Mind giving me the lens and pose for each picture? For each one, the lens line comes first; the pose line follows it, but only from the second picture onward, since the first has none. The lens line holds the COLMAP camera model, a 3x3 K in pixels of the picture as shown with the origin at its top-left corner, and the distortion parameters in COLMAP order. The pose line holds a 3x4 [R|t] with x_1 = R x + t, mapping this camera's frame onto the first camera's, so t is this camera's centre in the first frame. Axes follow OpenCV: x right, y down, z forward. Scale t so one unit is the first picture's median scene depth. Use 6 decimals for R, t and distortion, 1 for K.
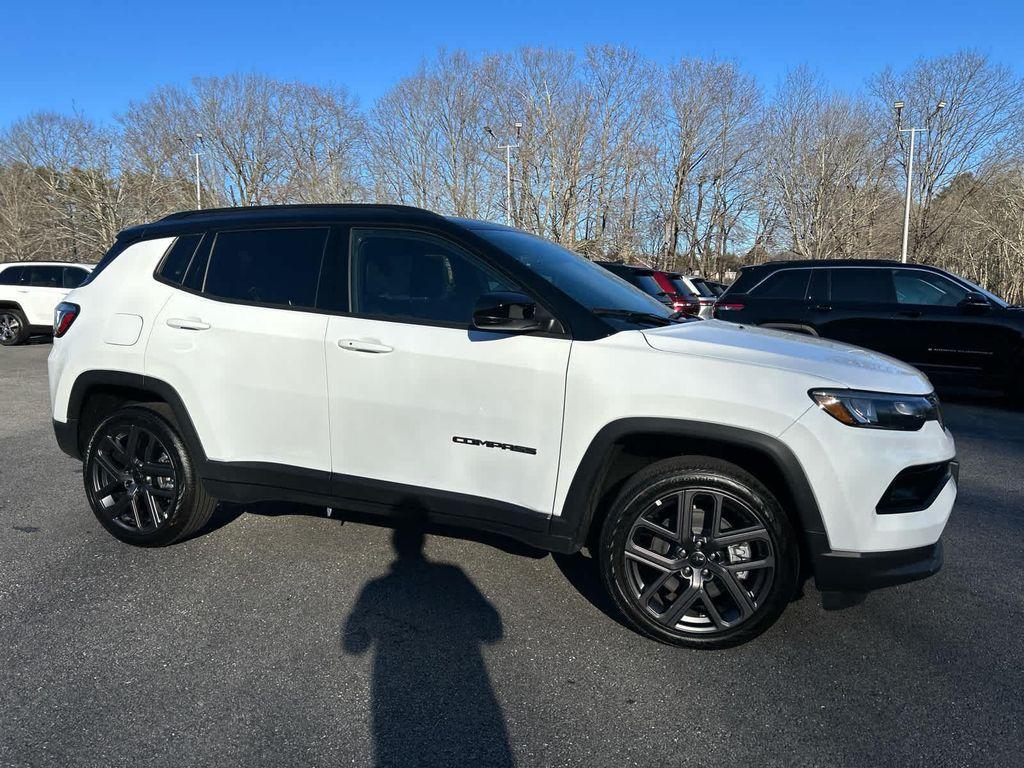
lens RADIAL K [[786.7, 0, 526.9], [0, 786.7, 390.8], [0, 0, 1]] dist [0.047181, -0.049432]
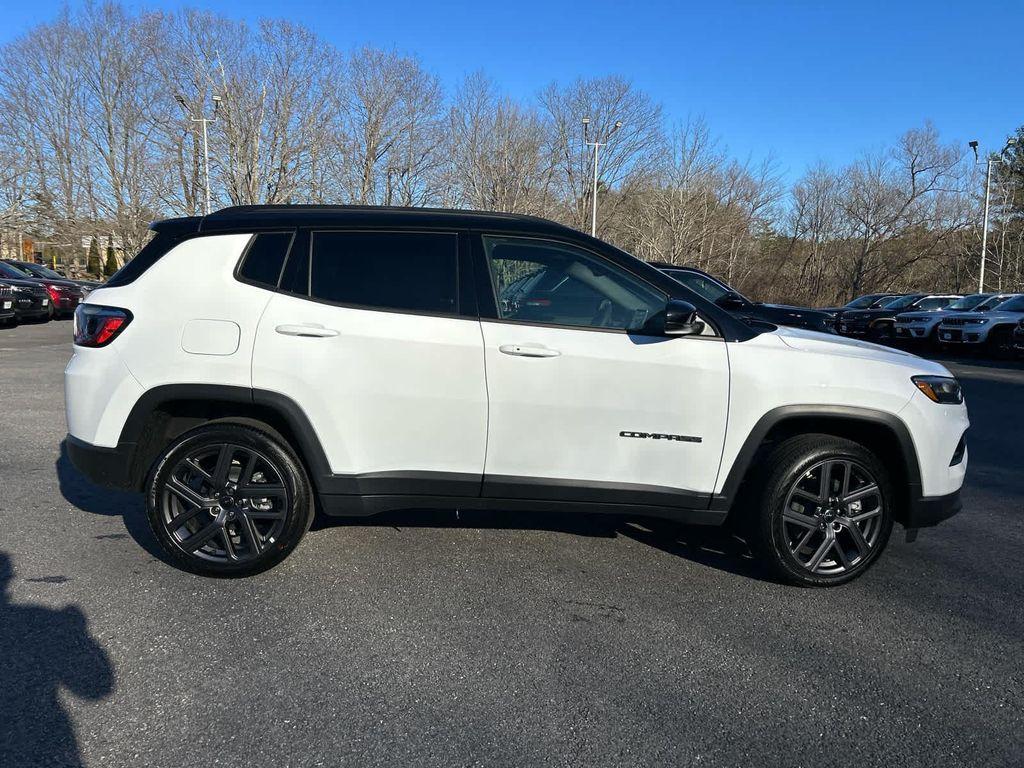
lens RADIAL K [[786.7, 0, 526.9], [0, 786.7, 390.8], [0, 0, 1]] dist [0.047181, -0.049432]
pose [[0.906663, -0.045161, 0.419431, -0.645106], [0.038690, 0.998965, 0.023925, -0.029056], [-0.420078, -0.005464, 0.907472, 0.056162]]
